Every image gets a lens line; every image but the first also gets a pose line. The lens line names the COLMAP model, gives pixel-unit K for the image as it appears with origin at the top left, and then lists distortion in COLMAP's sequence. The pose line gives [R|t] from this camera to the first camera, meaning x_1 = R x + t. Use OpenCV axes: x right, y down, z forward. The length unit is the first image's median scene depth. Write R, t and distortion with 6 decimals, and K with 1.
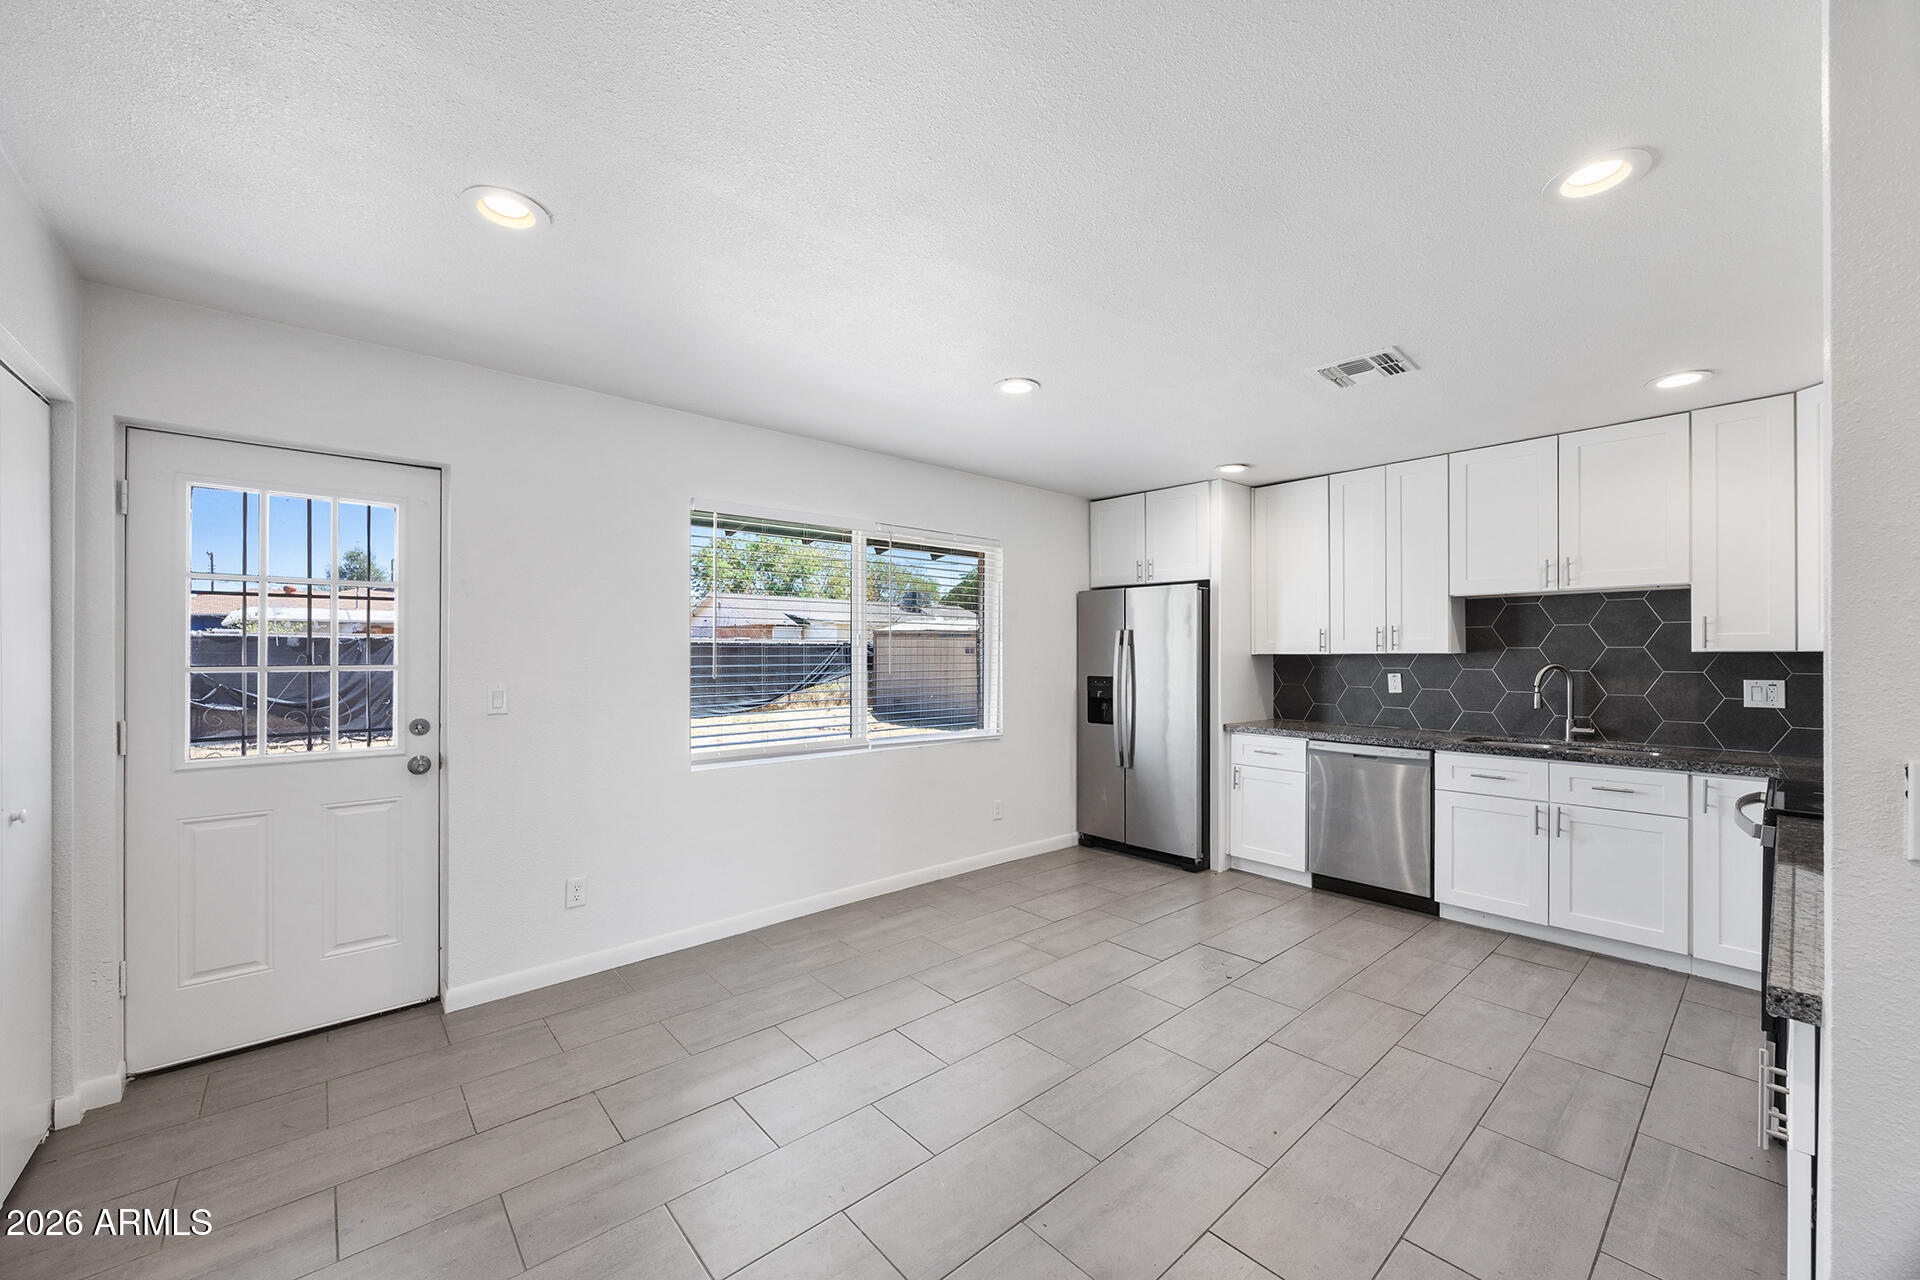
lens RADIAL K [[741.2, 0, 957.5], [0, 741.2, 651.1], [0, 0, 1]] dist [0.004863, -0.001827]
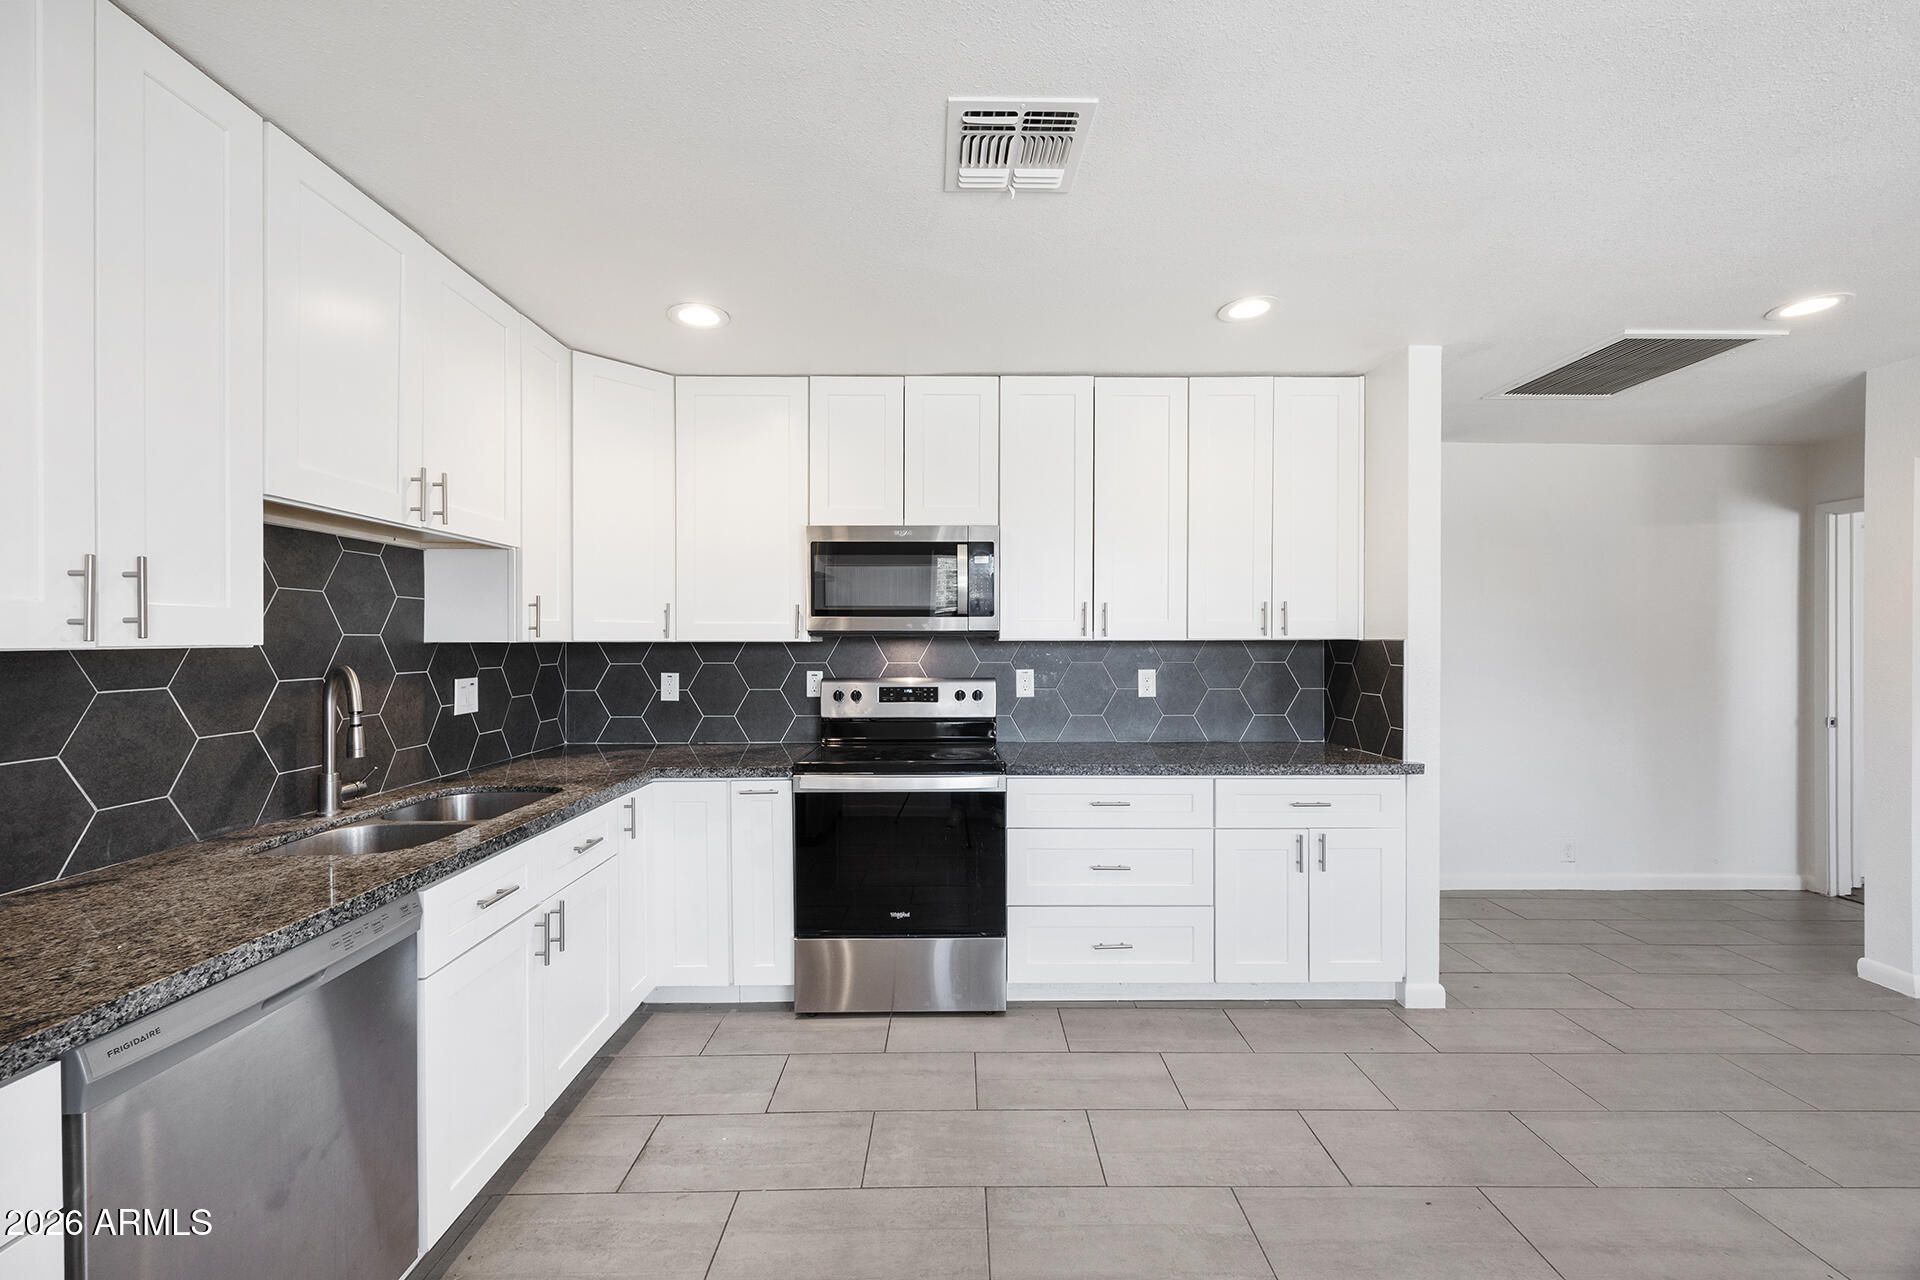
lens RADIAL K [[741.2, 0, 963.8], [0, 741.2, 646.8], [0, 0, 1]] dist [0.004863, -0.001827]
pose [[-0.752407, -0.004291, 0.658685, 0.160954], [-0.001304, 0.999987, 0.005024, 0.000666], [-0.658697, 0.002921, -0.752402, 1.199694]]
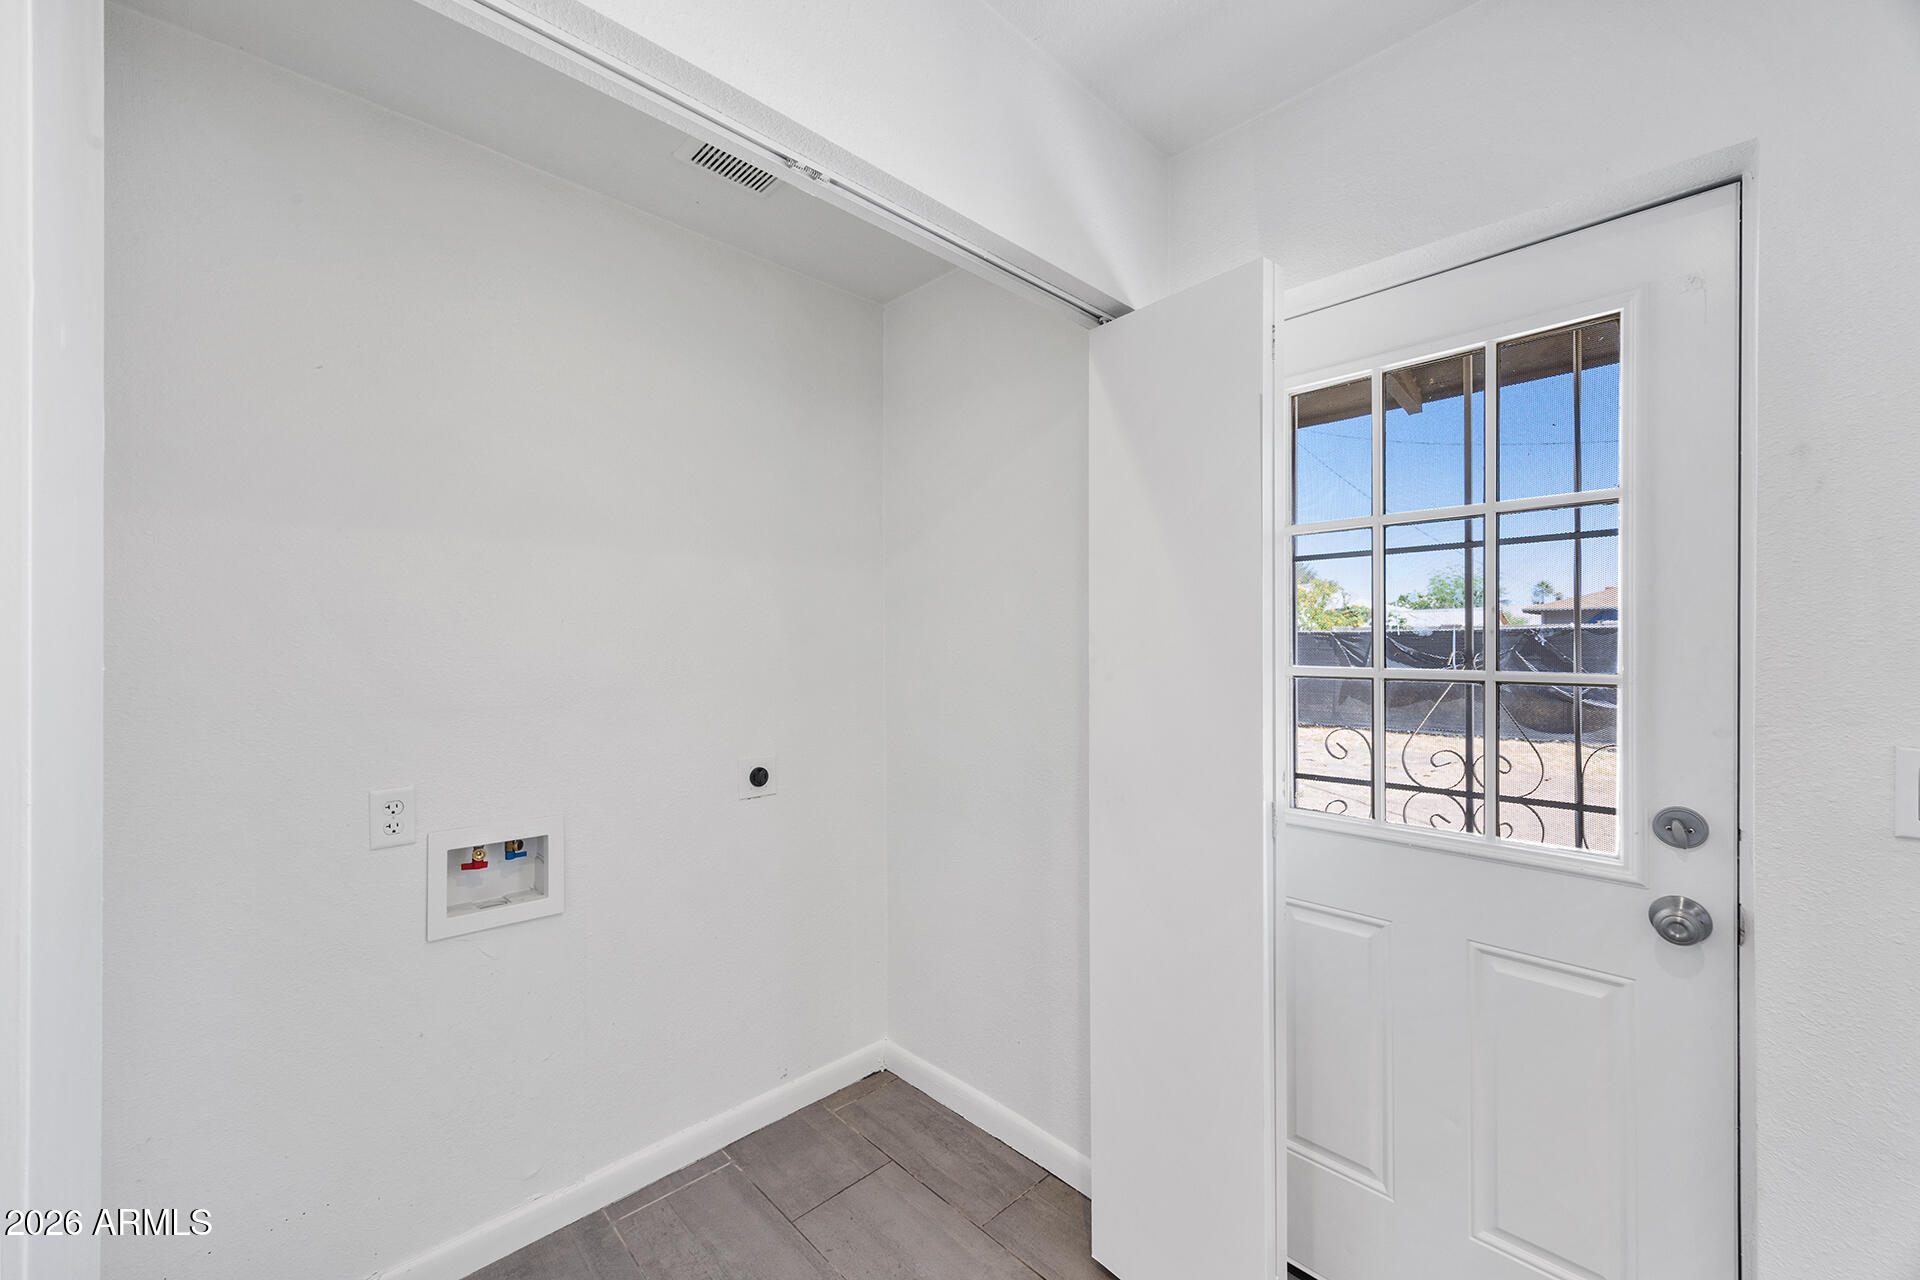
lens RADIAL K [[741.2, 0, 950.7], [0, 741.2, 634.2], [0, 0, 1]] dist [0.004863, -0.001827]
pose [[0.045354, -0.012189, -0.998897, -0.267044], [-0.003375, 0.999918, -0.012354, 0.000796], [0.998965, 0.003931, 0.045309, 0.469170]]
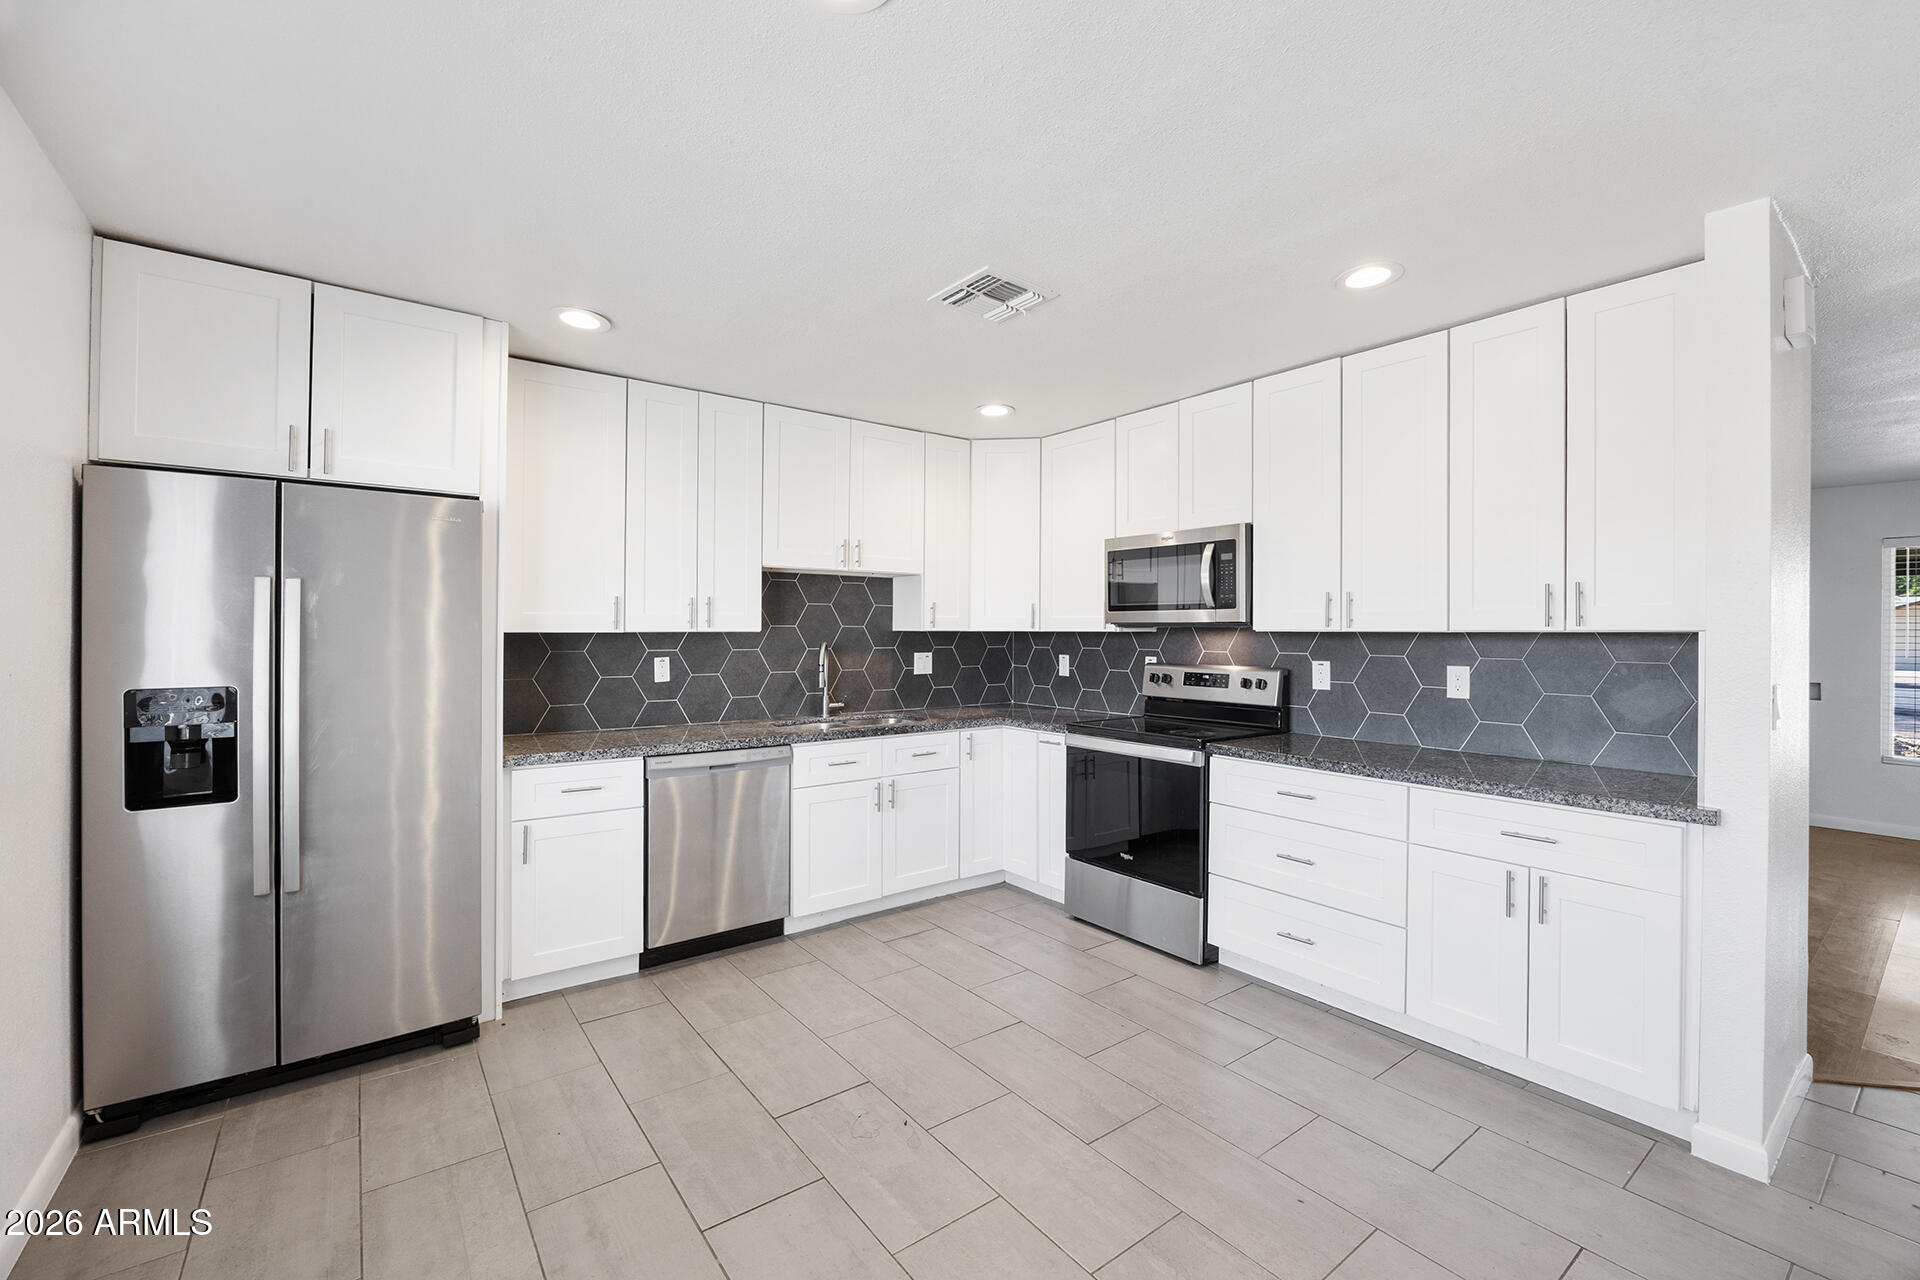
lens RADIAL K [[808.5, 0, 979.3], [0, 808.5, 630.6], [0, 0, 1]] dist [-0.010841, 0.000826]
pose [[0.055761, 0.000119, 0.998444, -0.308692], [-0.007645, 0.999971, 0.000307, -0.000699], [-0.998415, -0.007651, 0.055760, 0.793066]]
